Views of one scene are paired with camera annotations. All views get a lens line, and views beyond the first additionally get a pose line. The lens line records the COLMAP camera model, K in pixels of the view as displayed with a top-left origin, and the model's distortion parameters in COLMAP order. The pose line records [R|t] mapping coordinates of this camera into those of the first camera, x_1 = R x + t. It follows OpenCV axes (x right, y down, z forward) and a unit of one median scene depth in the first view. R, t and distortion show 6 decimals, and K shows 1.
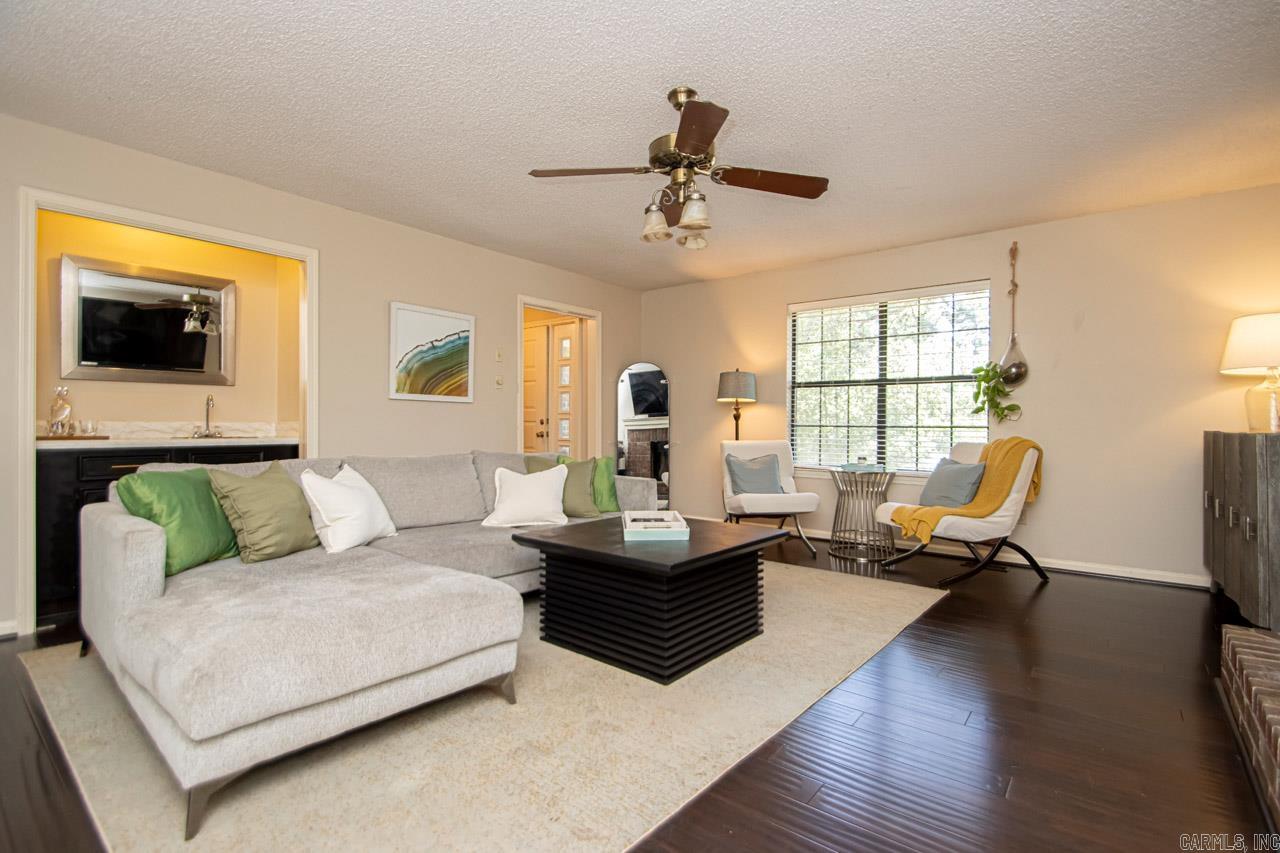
lens RADIAL K [[587.3, 0, 646.9], [0, 587.3, 419.0], [0, 0, 1]] dist [0.008676, 0.000266]
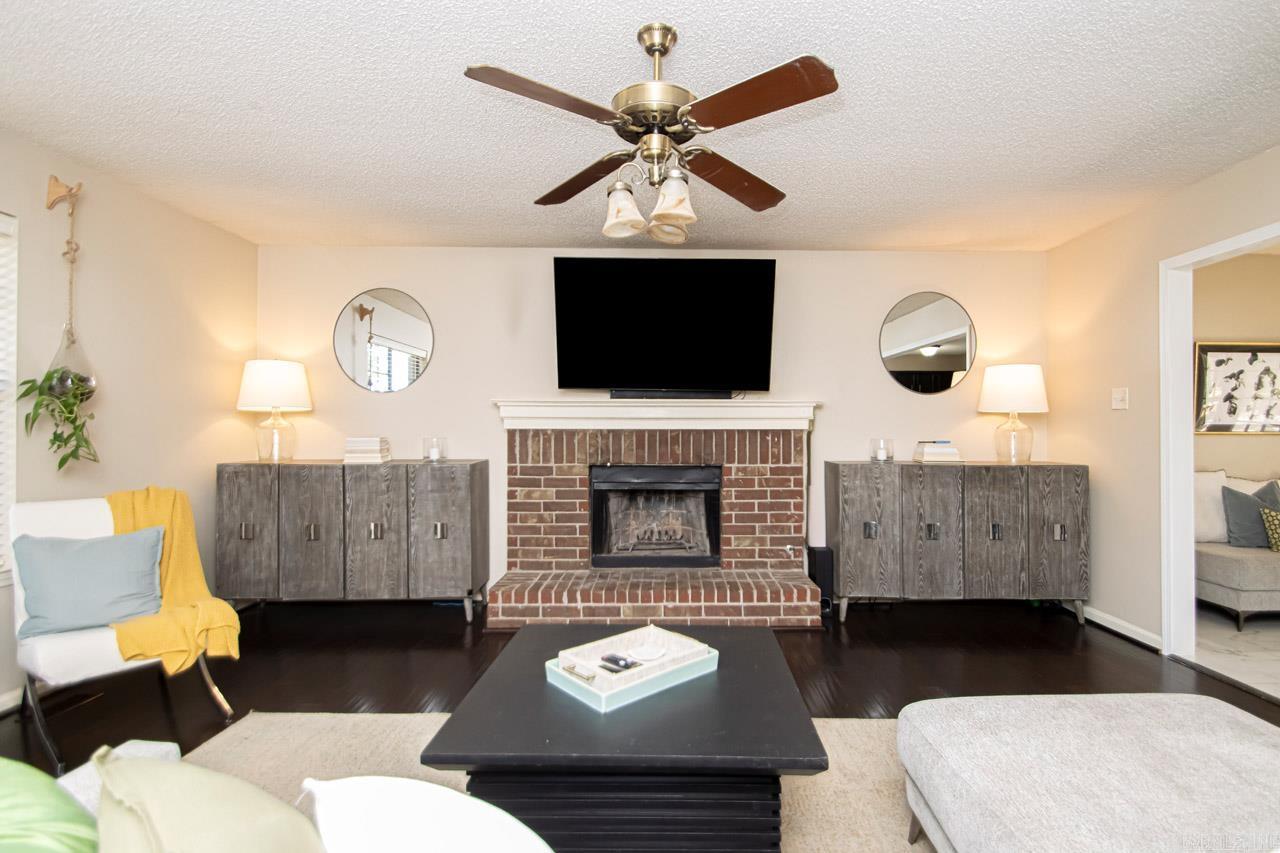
lens RADIAL K [[668.3, 0, 640.0], [0, 668.3, 426.5], [0, 0, 1]] dist [0.003792, 0.000286]
pose [[-0.614463, 0.002205, 0.788942, -0.320046], [0.000542, 0.999997, -0.002373, -0.033704], [-0.788945, -0.001030, -0.614463, 0.950616]]
